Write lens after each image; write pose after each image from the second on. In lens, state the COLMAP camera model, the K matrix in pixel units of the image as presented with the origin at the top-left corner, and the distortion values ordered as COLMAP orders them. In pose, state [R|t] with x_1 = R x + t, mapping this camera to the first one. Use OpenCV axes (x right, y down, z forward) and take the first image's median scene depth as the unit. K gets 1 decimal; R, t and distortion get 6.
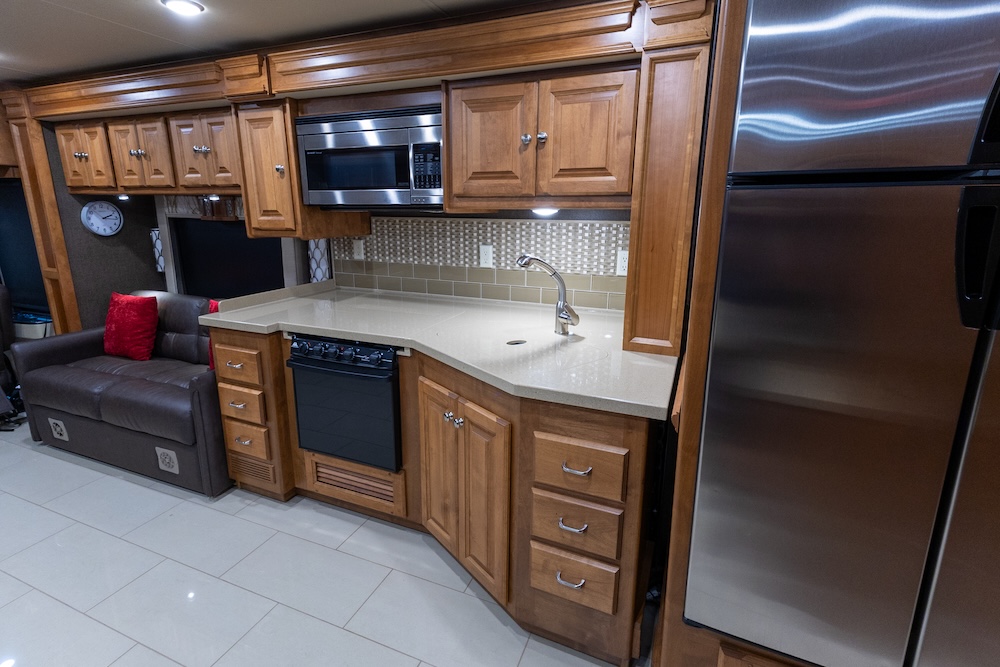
lens RADIAL K [[491.3, 0, 502.1], [0, 491.3, 319.7], [0, 0, 1]] dist [0.017920, -0.000270]
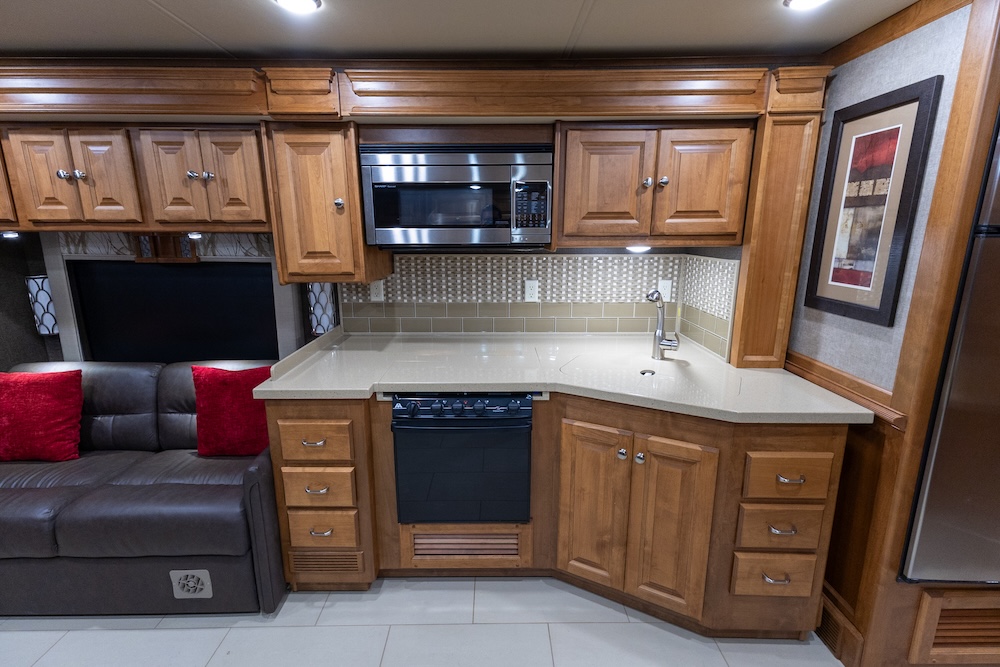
lens RADIAL K [[456.5, 0, 503.5], [0, 456.5, 332.0], [0, 0, 1]] dist [0.017138, -0.001670]
pose [[0.916002, -0.090804, 0.390762, -0.527599], [0.095079, 0.995434, 0.008437, -0.065487], [-0.389744, 0.029425, 0.920453, 0.172101]]
